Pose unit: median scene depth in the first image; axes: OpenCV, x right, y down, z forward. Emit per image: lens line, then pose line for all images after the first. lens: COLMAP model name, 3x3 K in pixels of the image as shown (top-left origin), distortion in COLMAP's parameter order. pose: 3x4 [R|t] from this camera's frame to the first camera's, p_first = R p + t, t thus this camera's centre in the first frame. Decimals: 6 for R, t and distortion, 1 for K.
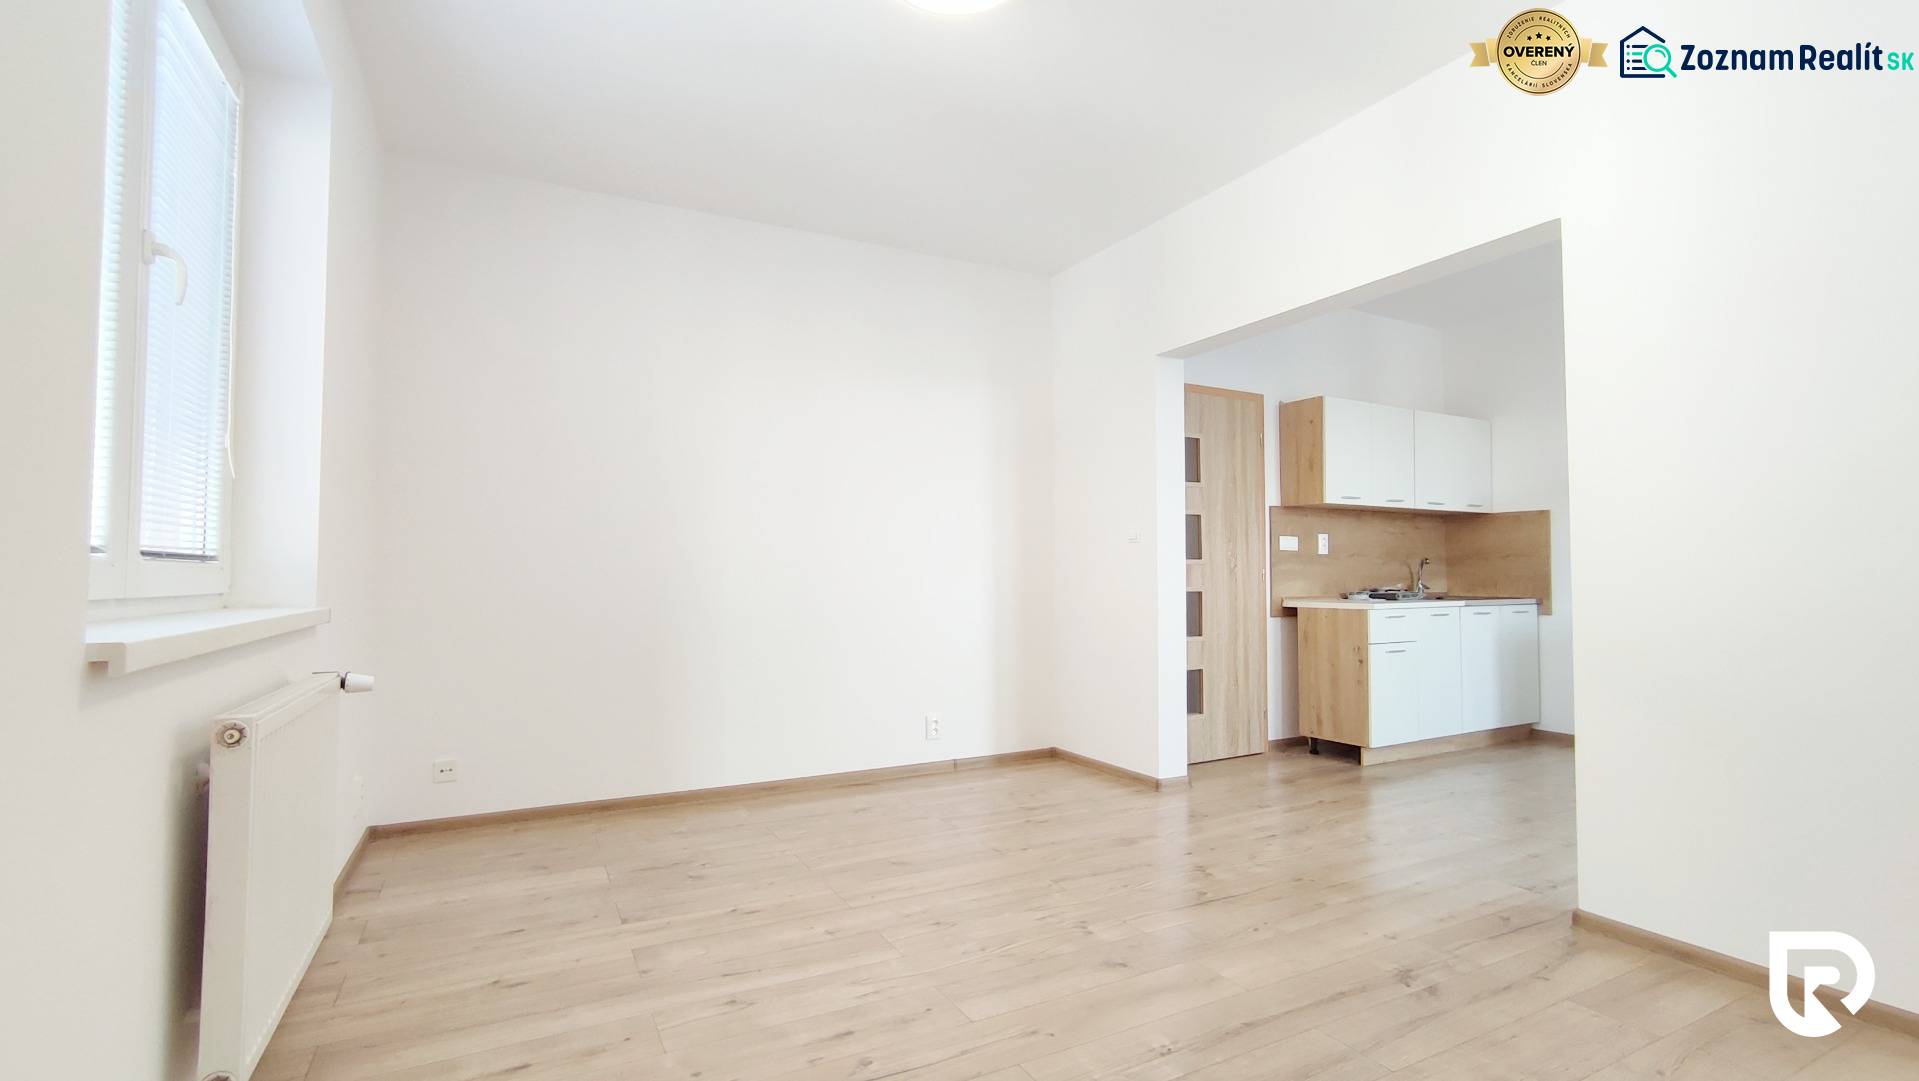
lens RADIAL K [[857.2, 0, 962.2], [0, 857.2, 547.9], [0, 0, 1]] dist [-0.013806, 0.007513]
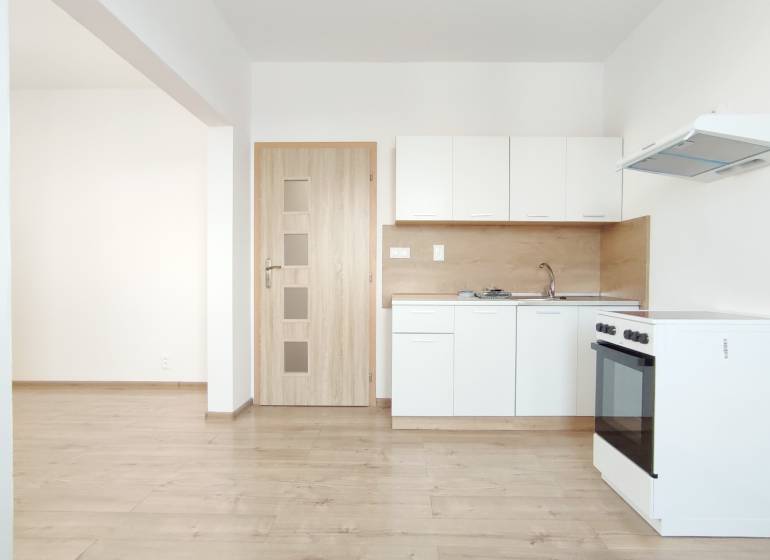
lens RADIAL K [[444.3, 0, 382.4], [0, 444.3, 278.9], [0, 0, 1]] dist [-0.014587, 0.008384]
pose [[0.867069, 0.010379, -0.498080, 0.704945], [0.009354, 0.999268, 0.037106, 0.009627], [0.498100, -0.036832, 0.866337, 0.391858]]
